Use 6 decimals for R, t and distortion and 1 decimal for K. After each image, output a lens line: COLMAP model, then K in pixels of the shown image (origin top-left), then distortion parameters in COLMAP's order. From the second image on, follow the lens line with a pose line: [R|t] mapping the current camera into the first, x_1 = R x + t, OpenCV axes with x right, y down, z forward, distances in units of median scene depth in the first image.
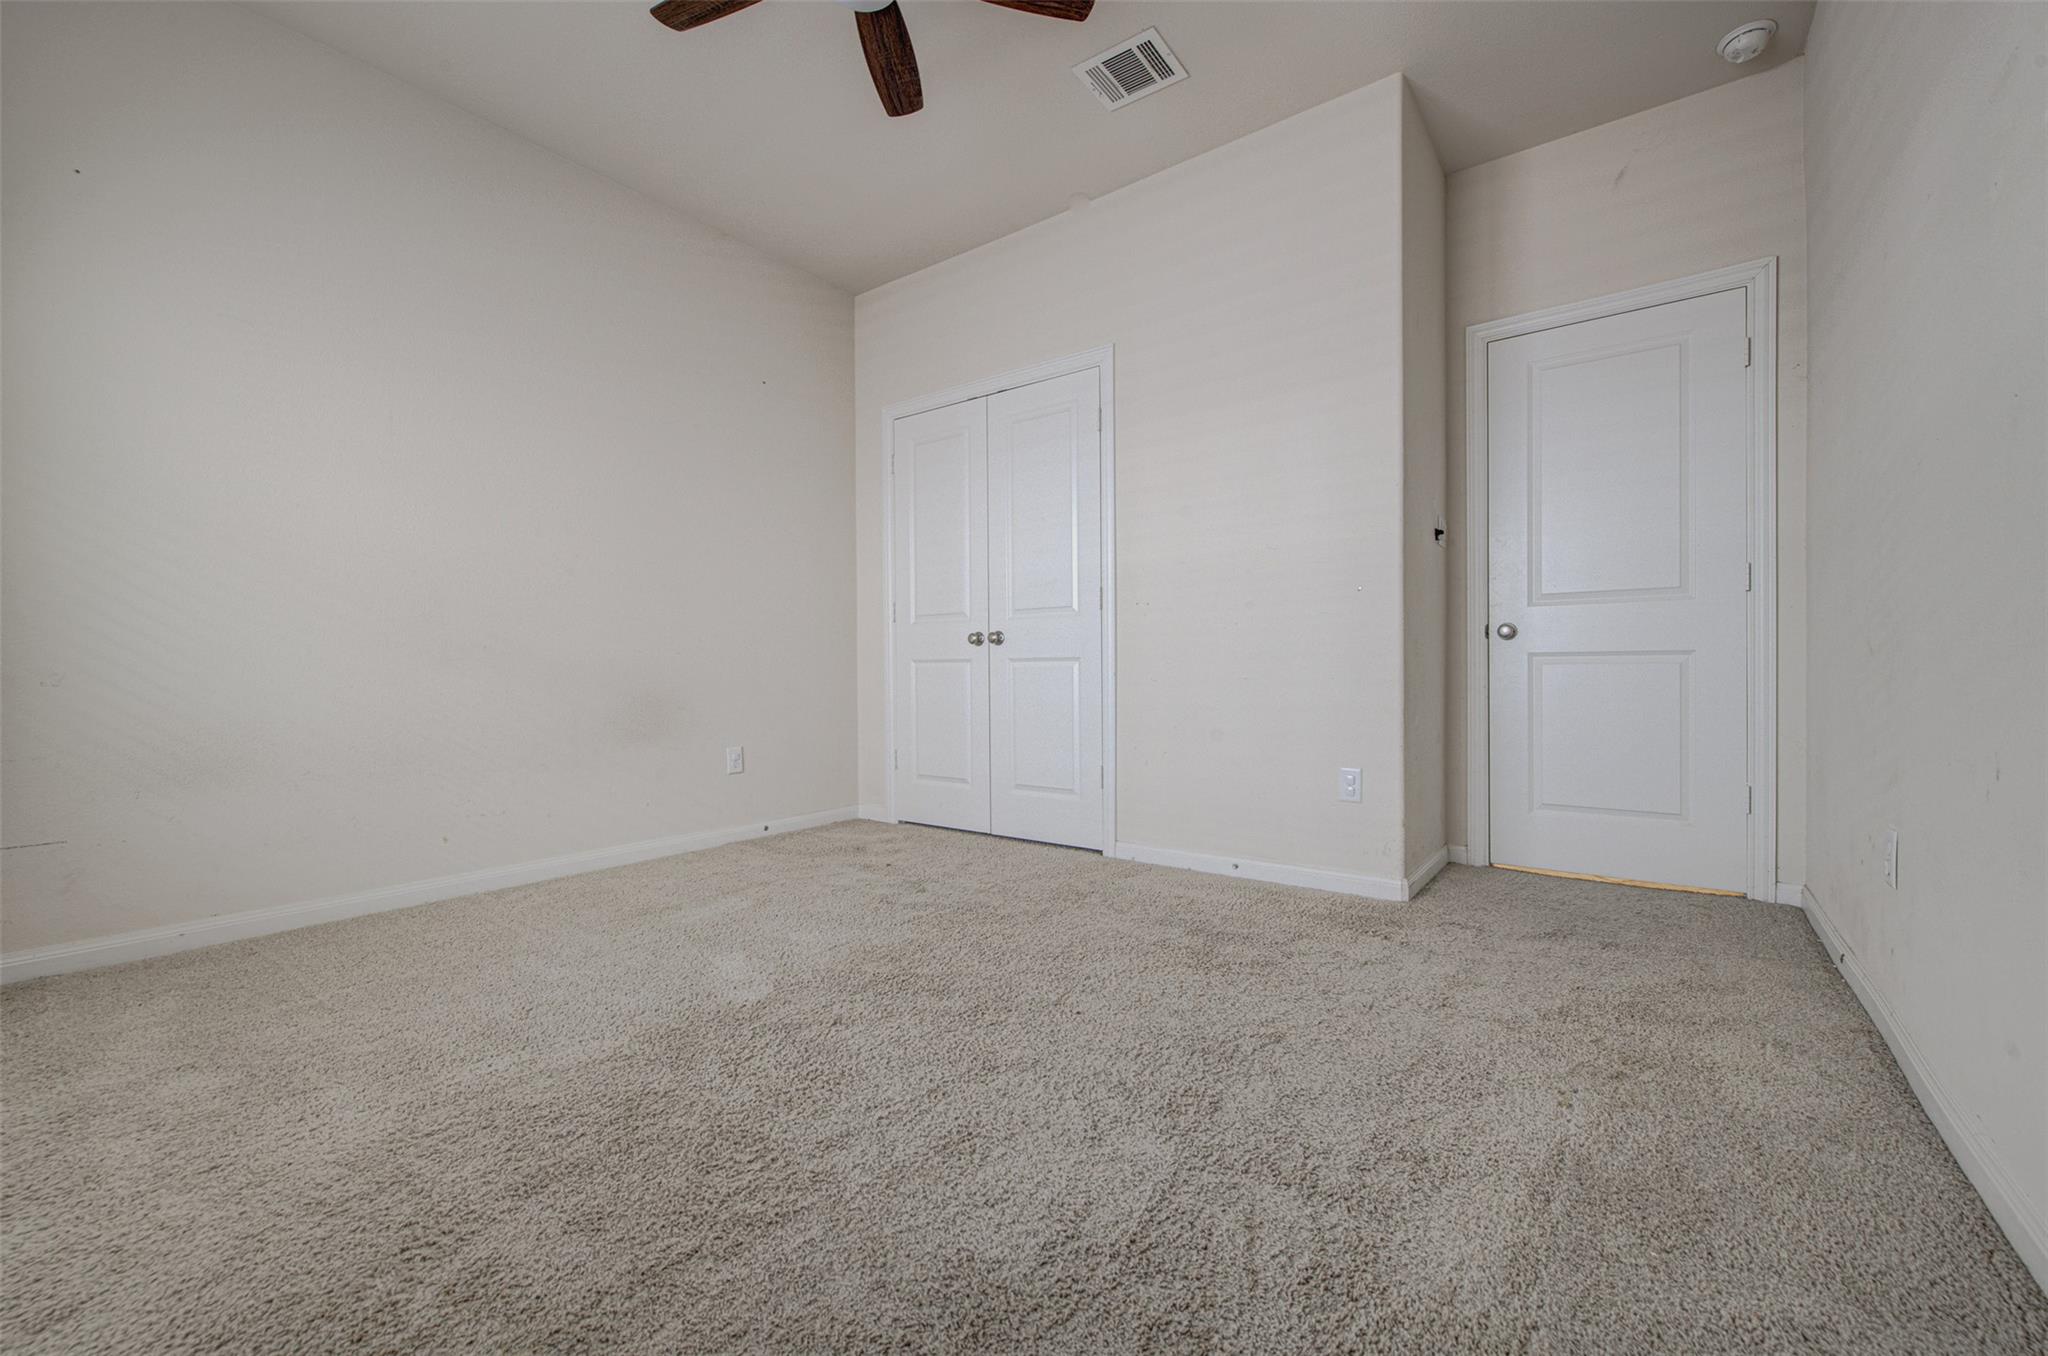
lens RADIAL K [[820.8, 0, 1030.2], [0, 820.8, 671.4], [0, 0, 1]] dist [0.000040, -0.000541]
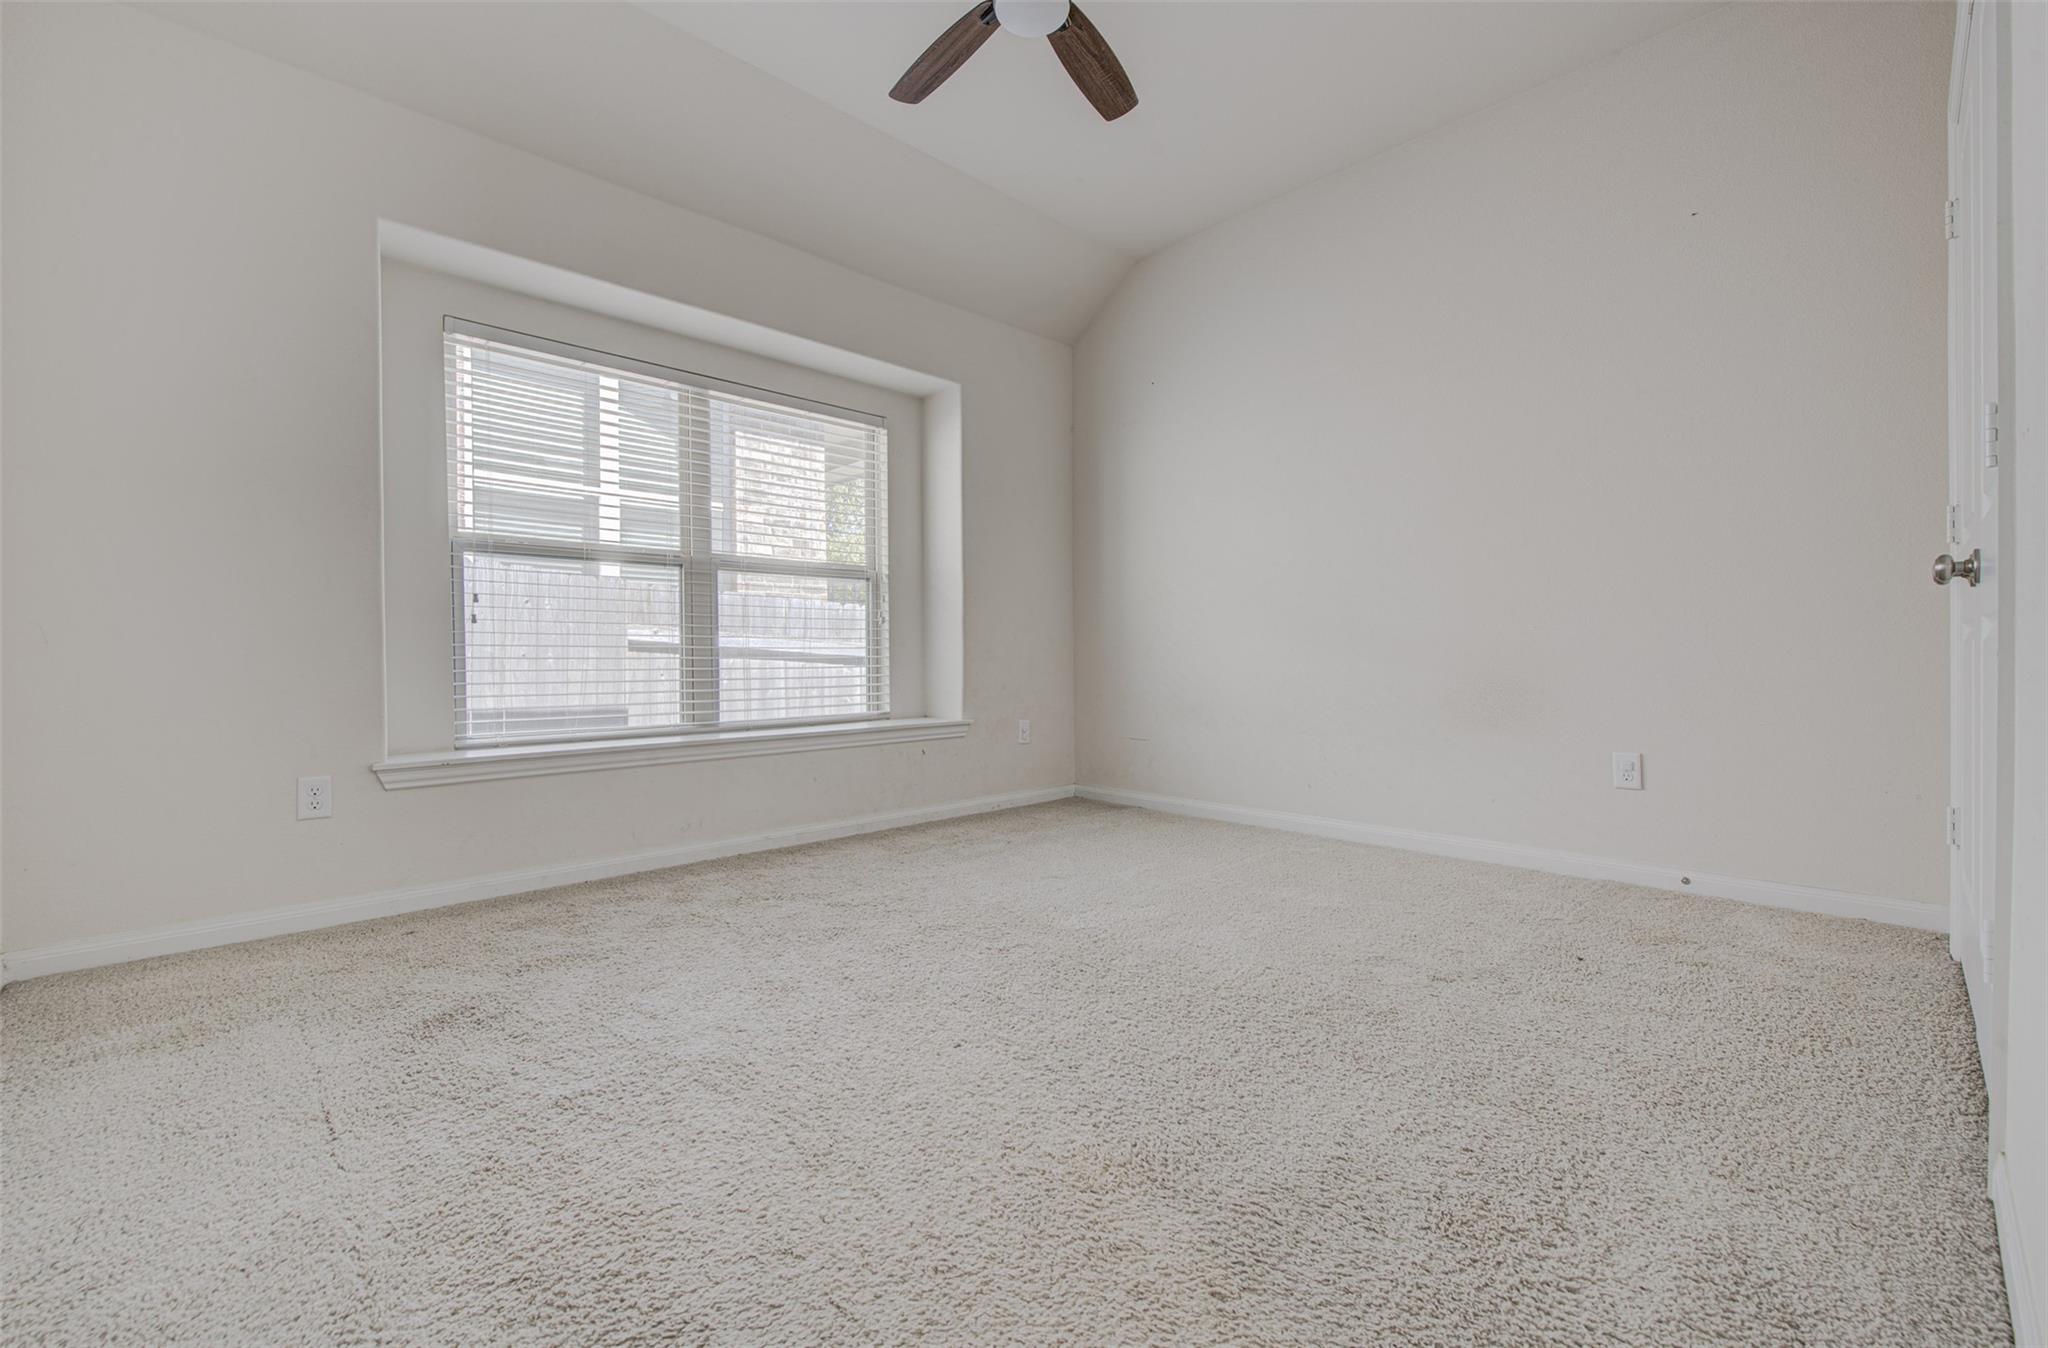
lens RADIAL K [[854.5, 0, 1028.2], [0, 854.5, 661.3], [0, 0, 1]] dist [-0.001119, -0.000038]
pose [[-0.169576, 0.020237, -0.985309, 0.461712], [0.004384, 0.999795, 0.019780, -0.003790], [0.985507, -0.000965, -0.169630, 0.609385]]
